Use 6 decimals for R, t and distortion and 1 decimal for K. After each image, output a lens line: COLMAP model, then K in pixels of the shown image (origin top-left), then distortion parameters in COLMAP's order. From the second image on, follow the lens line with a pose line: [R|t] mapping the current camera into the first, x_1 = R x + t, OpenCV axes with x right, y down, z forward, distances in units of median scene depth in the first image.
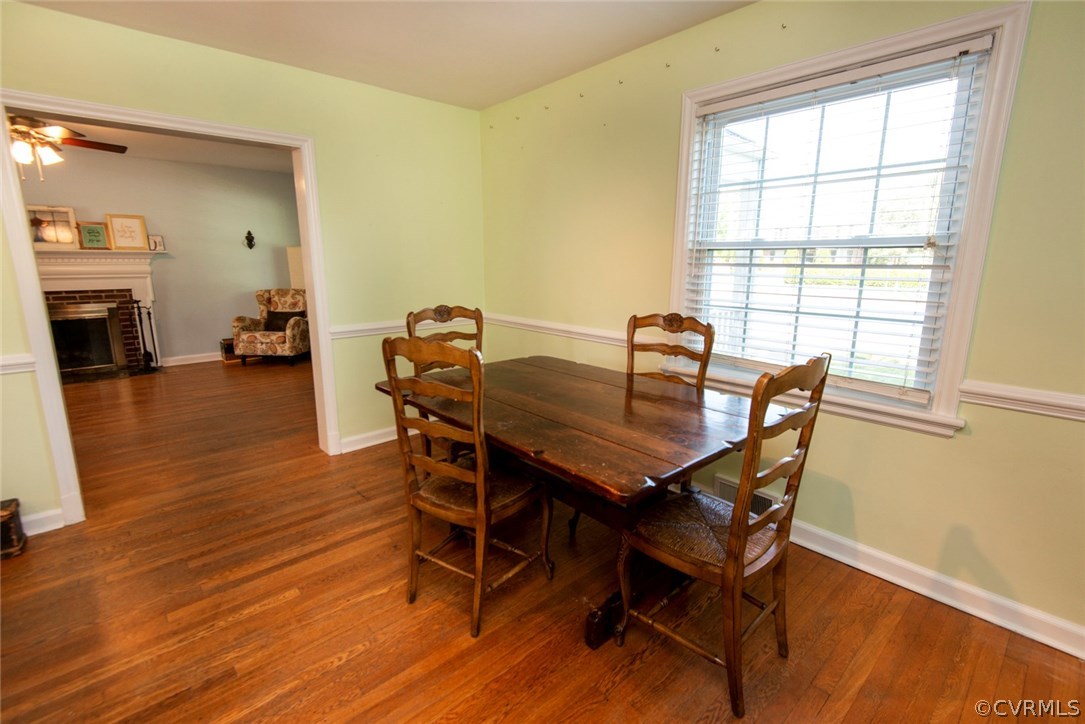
lens RADIAL K [[492.1, 0, 543.7], [0, 492.1, 358.1], [0, 0, 1]] dist [0.022355, -0.008863]
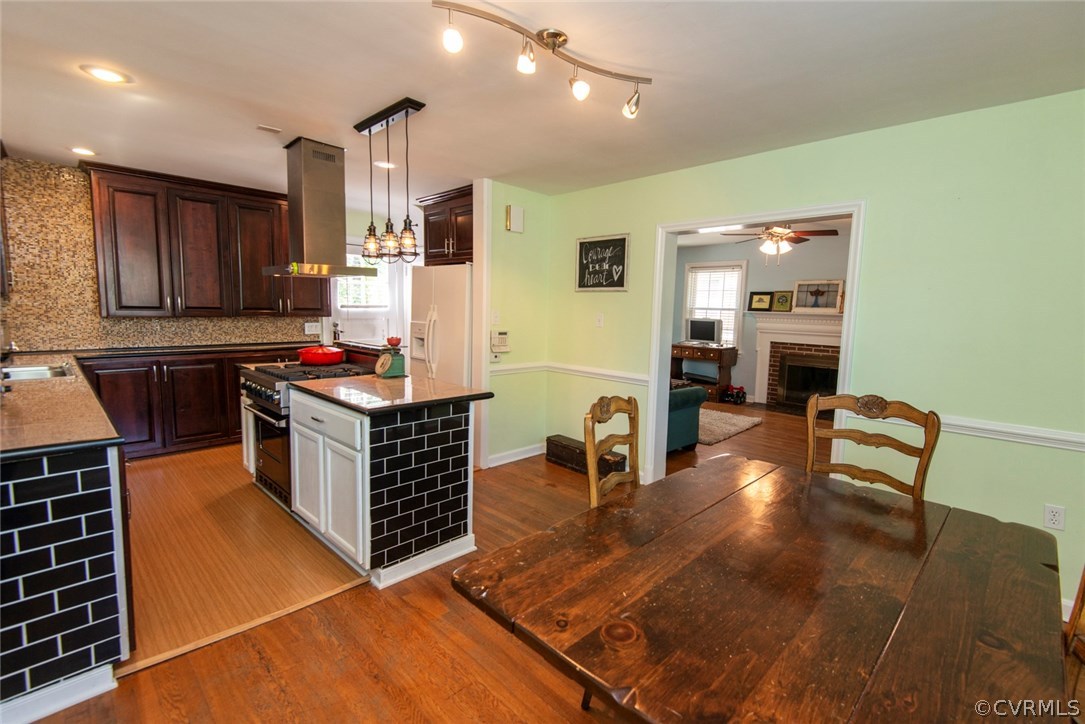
lens RADIAL K [[492.1, 0, 550.1], [0, 492.1, 361.6], [0, 0, 1]] dist [0.022355, -0.008863]
pose [[0.057735, 0.109598, -0.992298, 0.514924], [-0.217258, 0.971513, 0.094662, -0.126010], [0.974405, 0.210119, 0.079901, 0.471046]]
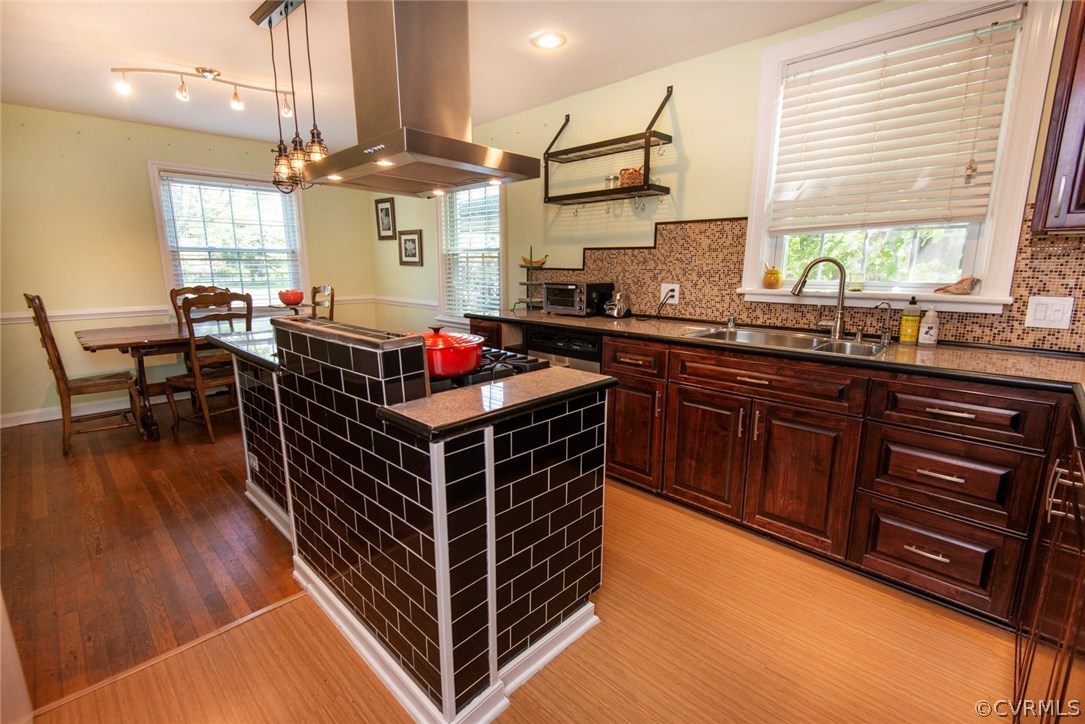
lens RADIAL K [[492.1, 0, 545.2], [0, 492.1, 360.4], [0, 0, 1]] dist [0.022355, -0.008863]
pose [[-0.054970, -0.201105, 0.978026, -1.525241], [0.197288, 0.958009, 0.208078, 0.043362], [-0.978803, 0.204391, -0.012986, -0.179282]]
